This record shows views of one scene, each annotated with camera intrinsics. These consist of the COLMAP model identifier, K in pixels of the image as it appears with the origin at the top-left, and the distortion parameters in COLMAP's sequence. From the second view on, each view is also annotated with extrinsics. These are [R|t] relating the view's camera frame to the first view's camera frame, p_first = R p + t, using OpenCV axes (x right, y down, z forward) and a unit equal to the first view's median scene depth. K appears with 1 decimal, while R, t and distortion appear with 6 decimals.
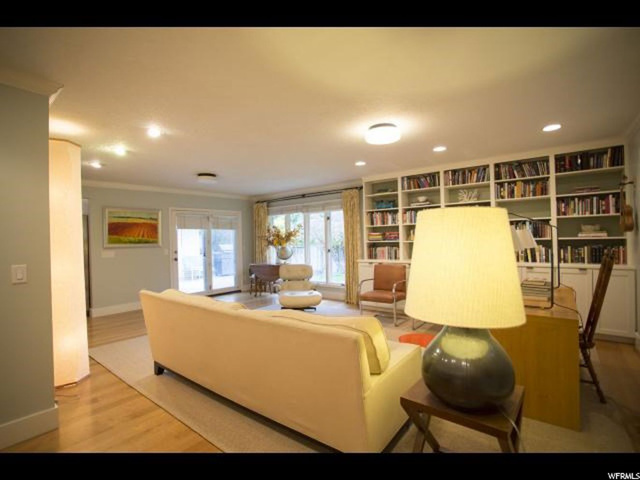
lens RADIAL K [[319.9, 0, 318.3], [0, 319.9, 238.5], [0, 0, 1]] dist [-0.032446, 0.000369]
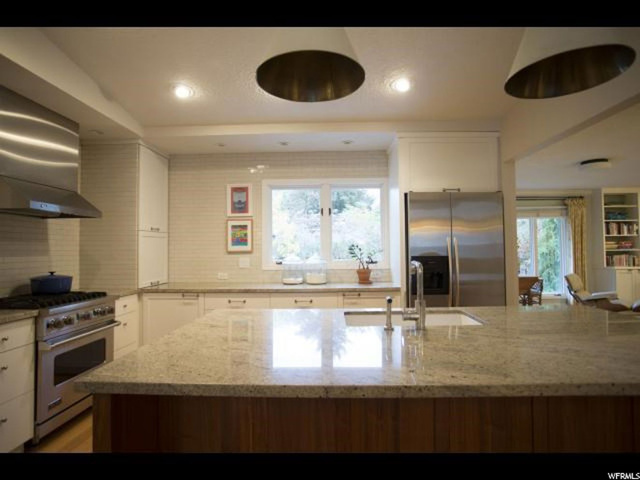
lens RADIAL K [[351.5, 0, 317.1], [0, 351.5, 240.0], [0, 0, 1]] dist [-0.022720, 0.002866]
pose [[0.793111, 0.034529, 0.608098, -1.372318], [-0.009017, 0.998948, -0.044961, 0.038923], [-0.609011, 0.030176, 0.792588, 0.722364]]
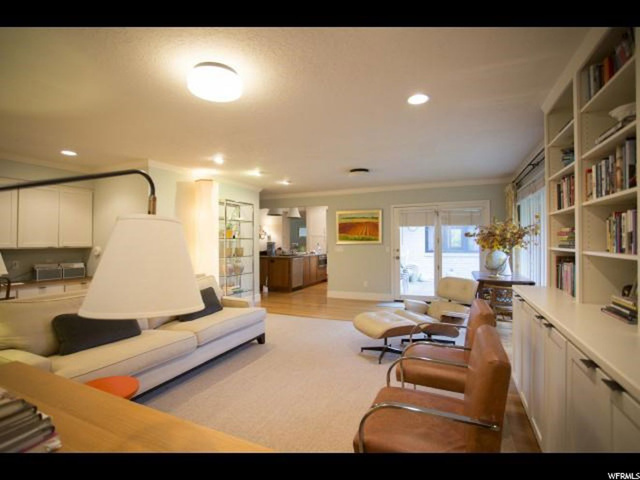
lens RADIAL K [[319.9, 0, 318.7], [0, 319.9, 239.2], [0, 0, 1]] dist [-0.032446, 0.000369]
pose [[0.260387, 0.021907, -0.965256, 0.521454], [0.000581, 0.999739, 0.022846, -0.016775], [0.965504, -0.006510, 0.260306, 0.605561]]
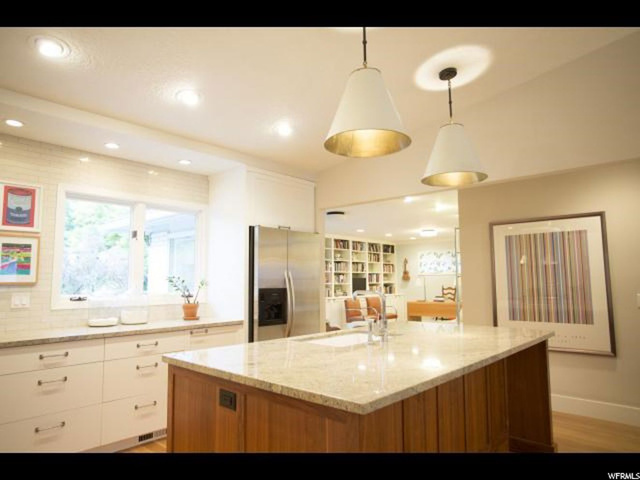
lens RADIAL K [[421.1, 0, 303.3], [0, 421.1, 240.5], [0, 0, 1]] dist [-0.007619, 0.005692]
pose [[0.086989, 0.120515, 0.988893, -1.608389], [0.003531, 0.992612, -0.121278, 0.044643], [-0.996203, 0.014042, 0.085920, 0.957596]]
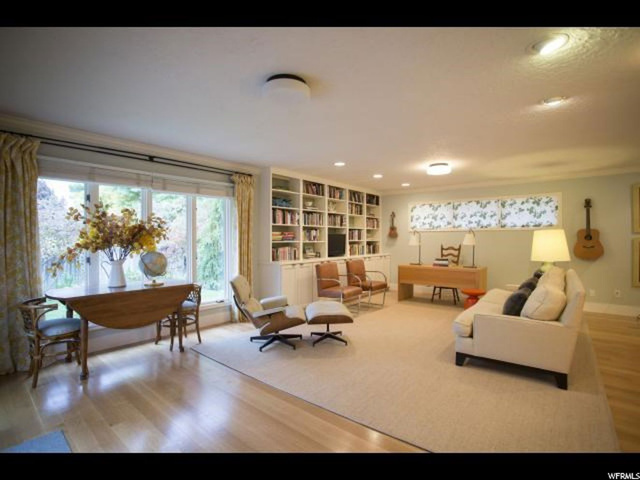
lens RADIAL K [[319.9, 0, 317.6], [0, 319.9, 238.4], [0, 0, 1]] dist [-0.032446, 0.000369]
pose [[0.015317, 0.024094, 0.999592, -0.764964], [-0.000265, 0.999710, -0.024093, 0.023254], [-0.999883, 0.000104, 0.015319, 0.920845]]
